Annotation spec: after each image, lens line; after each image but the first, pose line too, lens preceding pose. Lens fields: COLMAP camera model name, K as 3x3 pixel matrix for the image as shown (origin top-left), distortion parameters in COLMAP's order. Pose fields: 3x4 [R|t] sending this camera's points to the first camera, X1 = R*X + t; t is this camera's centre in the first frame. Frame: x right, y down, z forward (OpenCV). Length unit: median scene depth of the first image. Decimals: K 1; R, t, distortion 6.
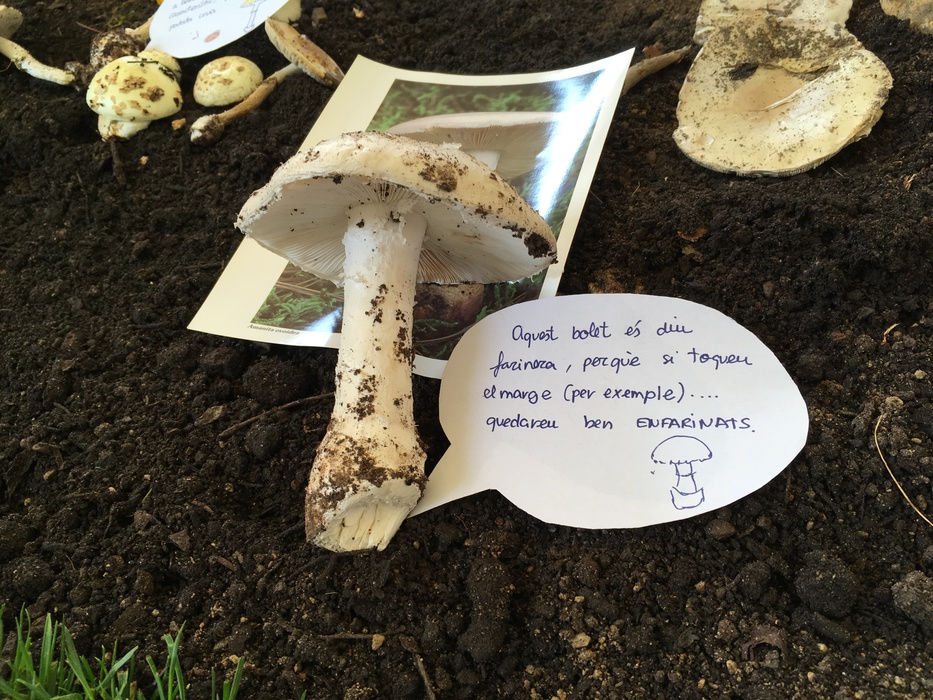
lens RADIAL K [[791.0, 0, 466.4], [0, 791.0, 351.9], [0, 0, 1]] dist [0.045884, -0.066425]
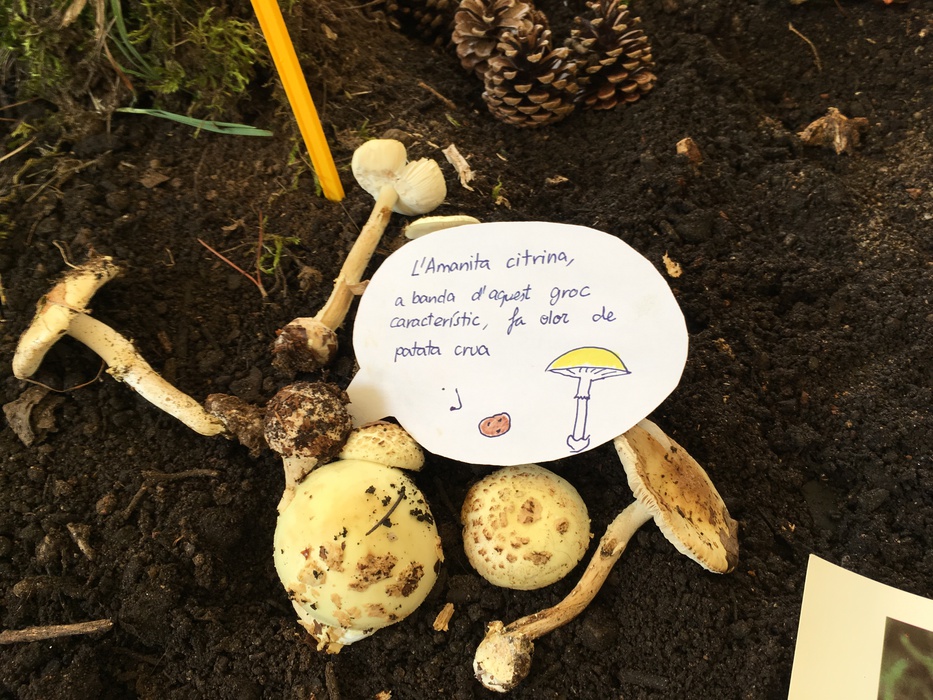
lens RADIAL K [[791.0, 0, 467.5], [0, 791.0, 349.2], [0, 0, 1]] dist [0.045884, -0.066425]
pose [[0.997787, 0.063990, 0.018048, -0.368833], [-0.066060, 0.984865, 0.160240, -0.559403], [-0.007521, -0.161077, 0.986913, 0.495649]]
